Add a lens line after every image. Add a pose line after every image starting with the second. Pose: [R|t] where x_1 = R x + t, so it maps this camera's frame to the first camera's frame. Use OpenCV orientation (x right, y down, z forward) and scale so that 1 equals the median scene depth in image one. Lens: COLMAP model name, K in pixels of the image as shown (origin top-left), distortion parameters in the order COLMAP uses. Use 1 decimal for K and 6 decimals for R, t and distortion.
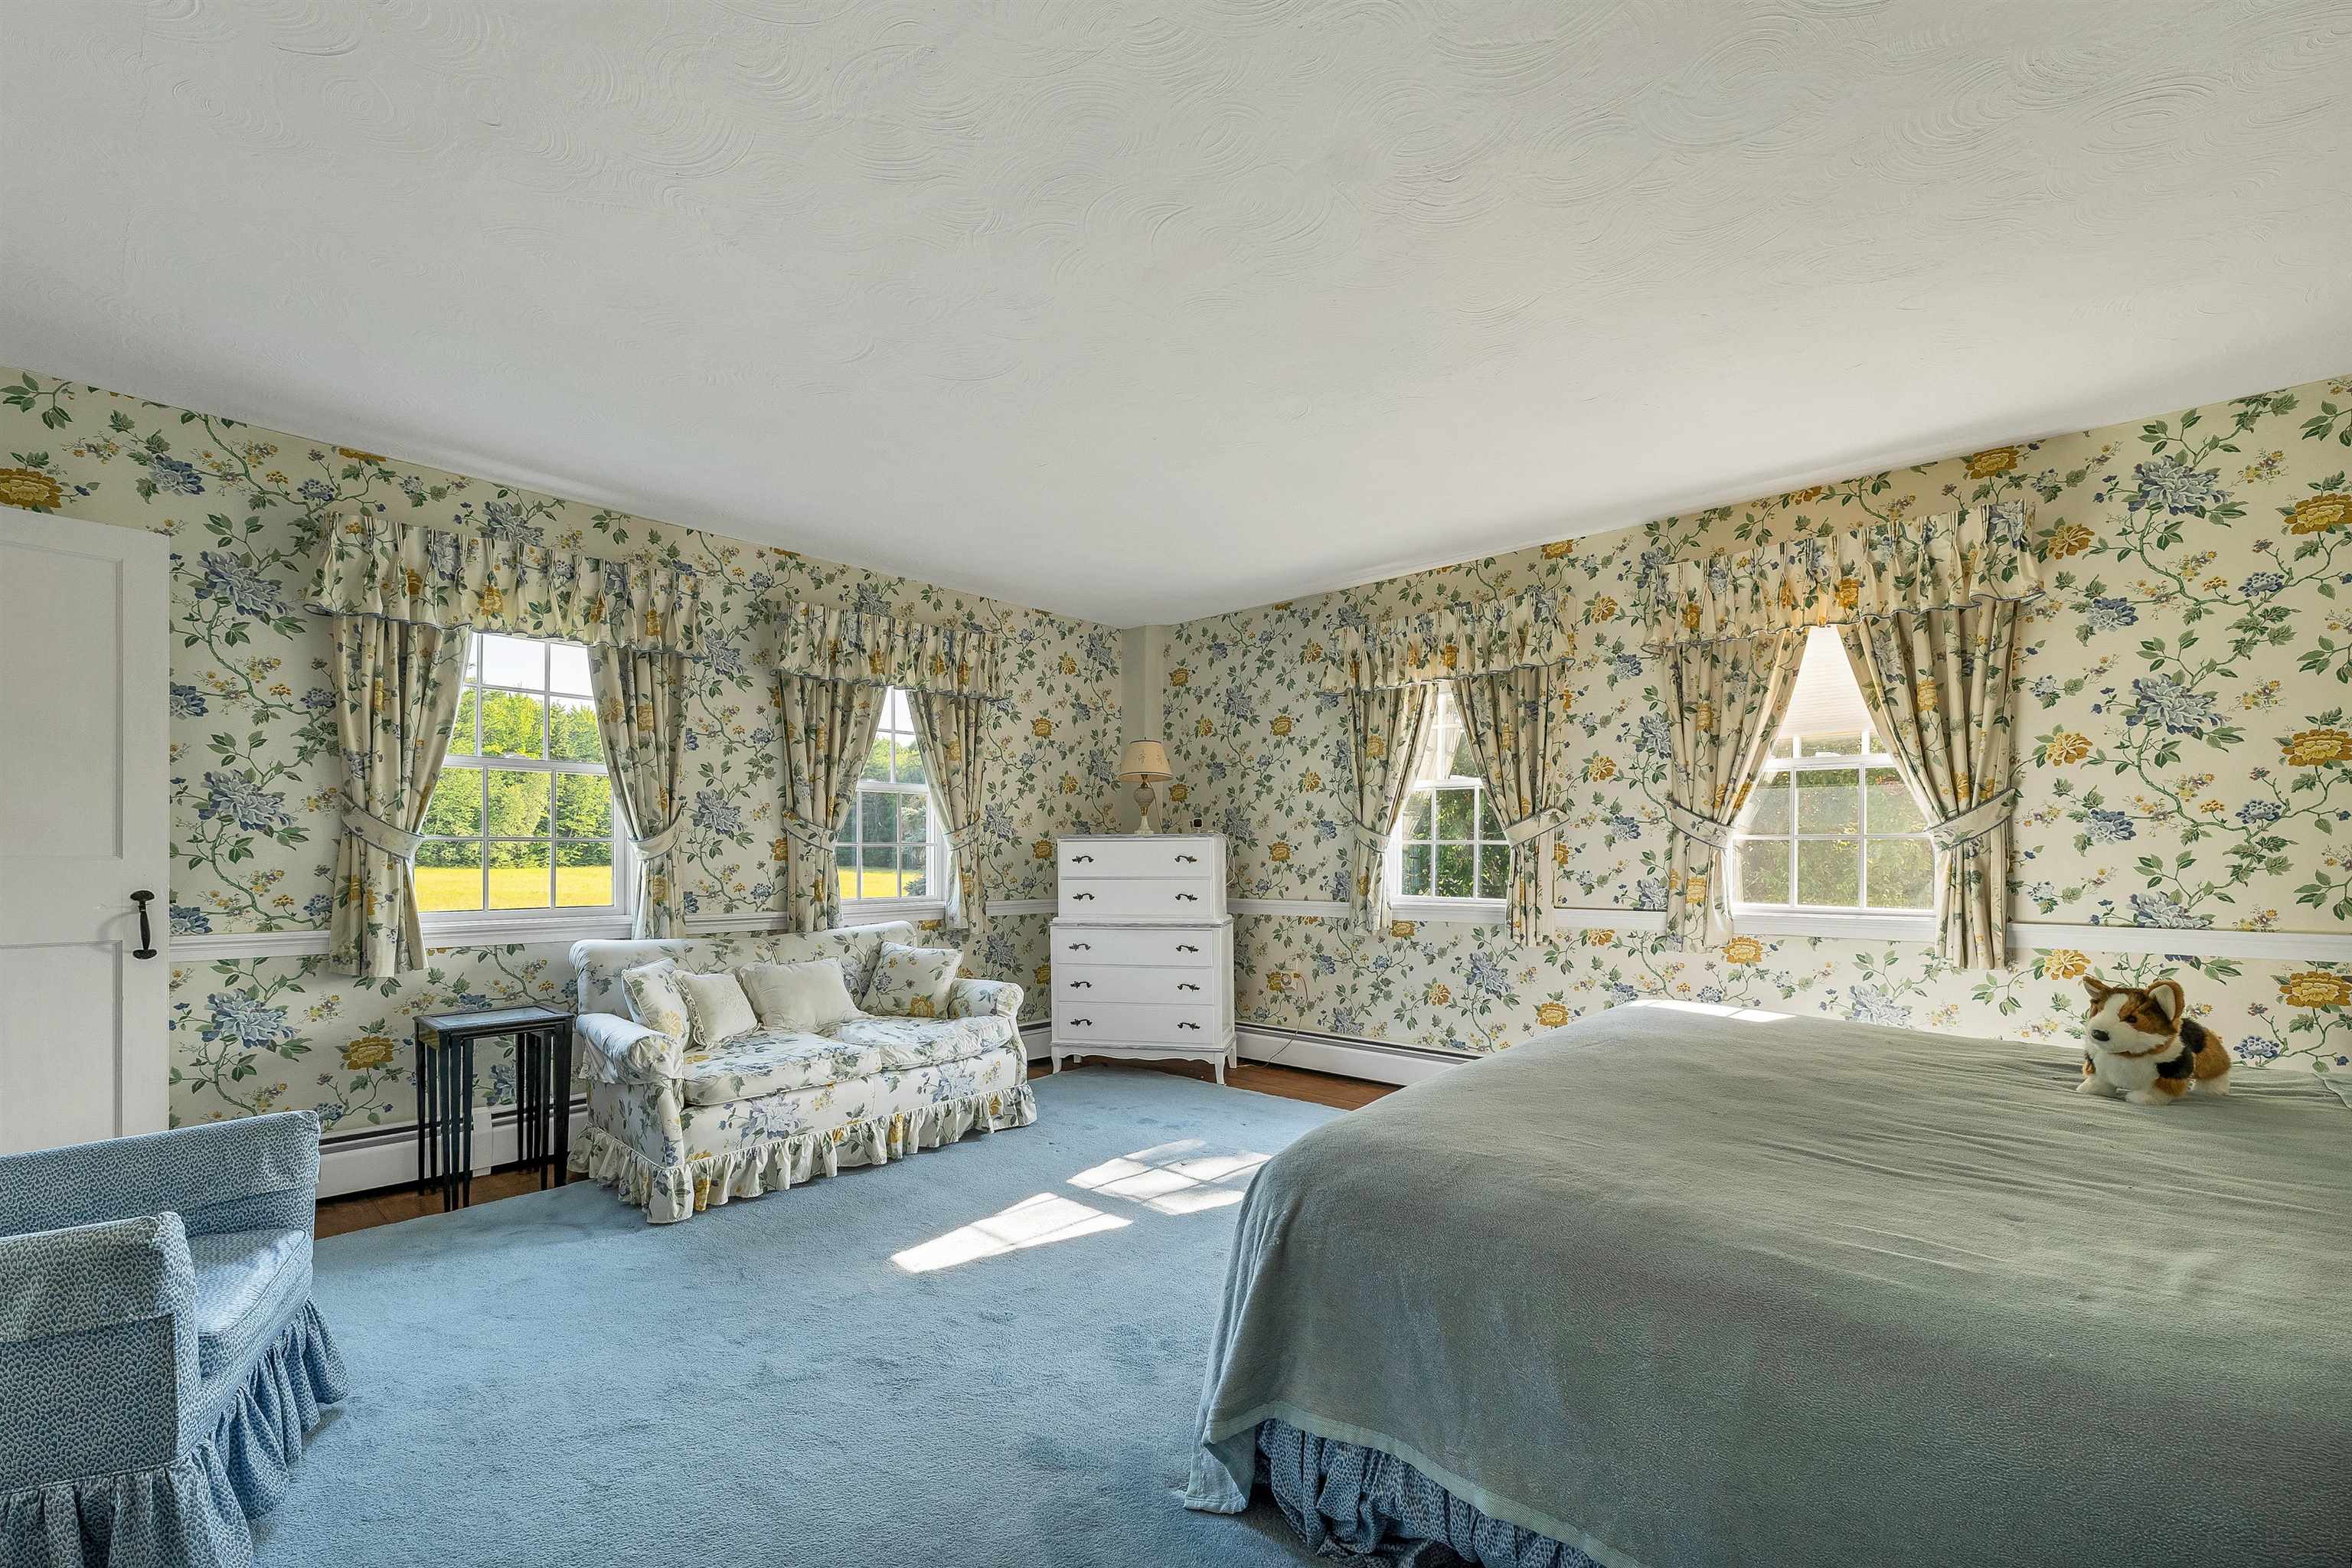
lens RADIAL K [[989.2, 0, 1180.2], [0, 989.2, 848.3], [0, 0, 1]] dist [0.001572, 0.000155]
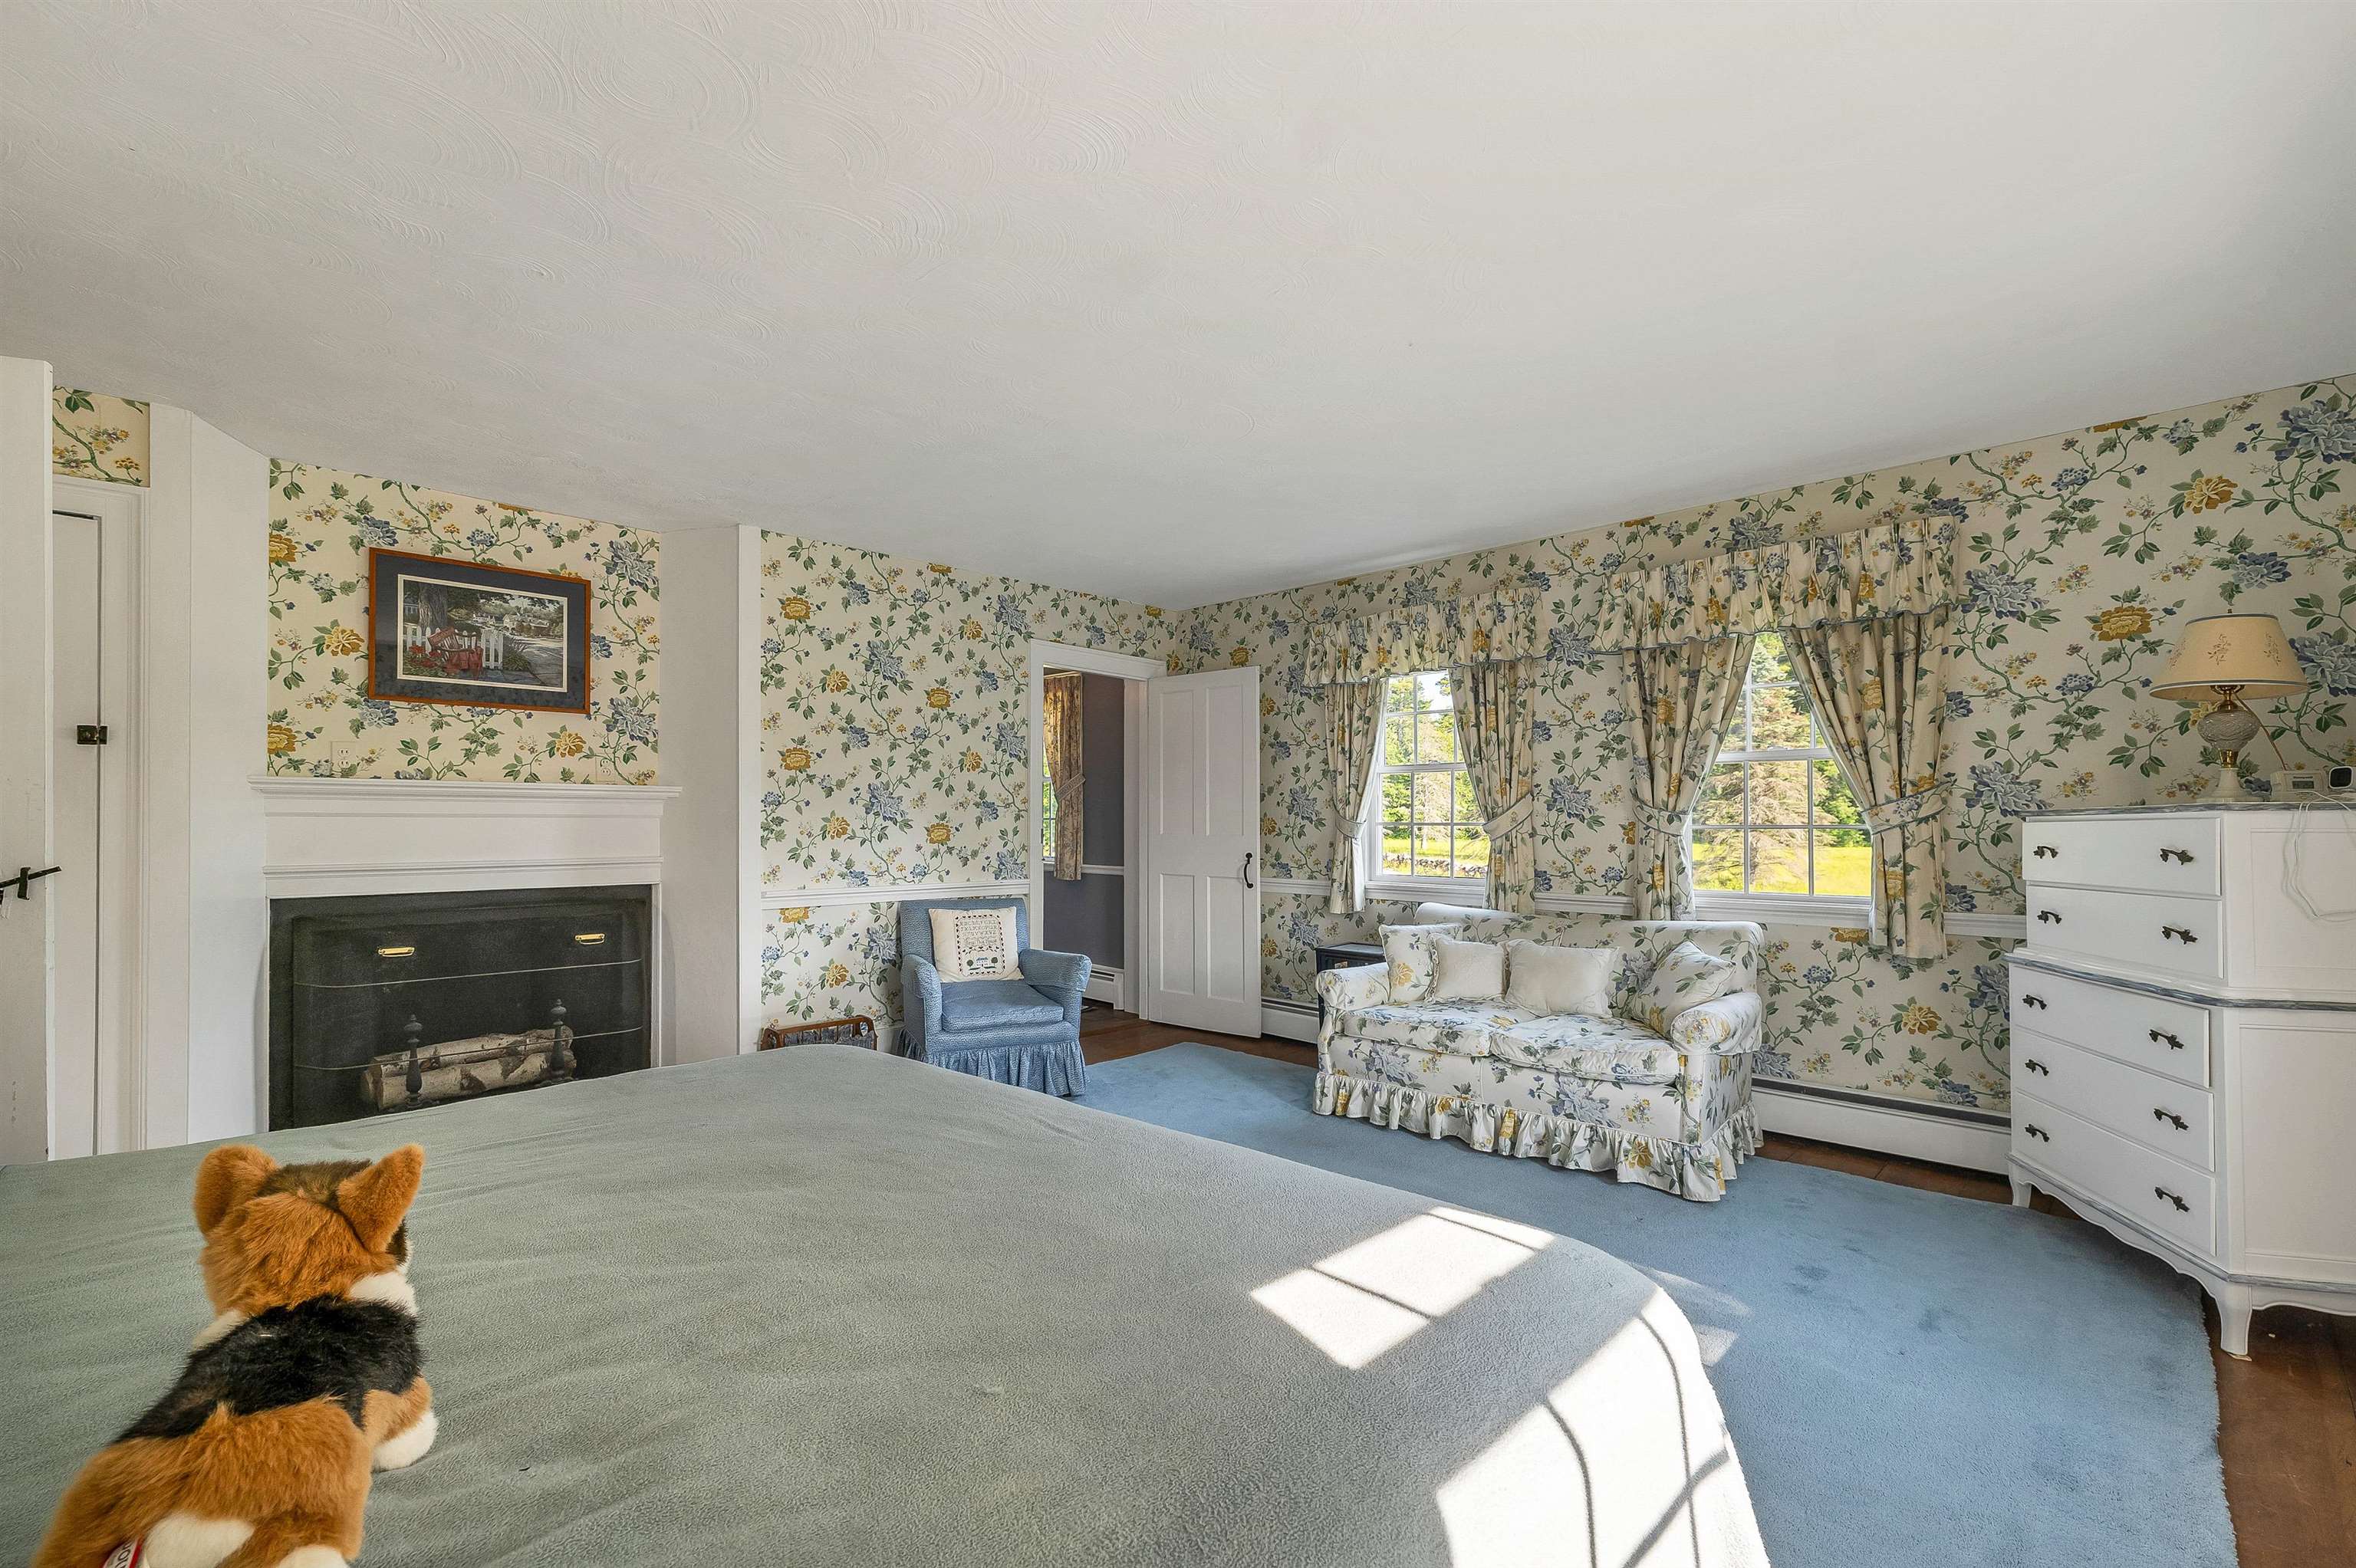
lens RADIAL K [[982.2, 0, 1181.6], [0, 982.2, 819.5], [0, 0, 1]] dist [-0.014423, -0.000020]
pose [[-0.033568, -0.012388, -0.999360, 0.579758], [-0.003286, 0.999919, -0.012284, 0.001633], [0.999431, 0.002871, -0.033606, 0.618450]]
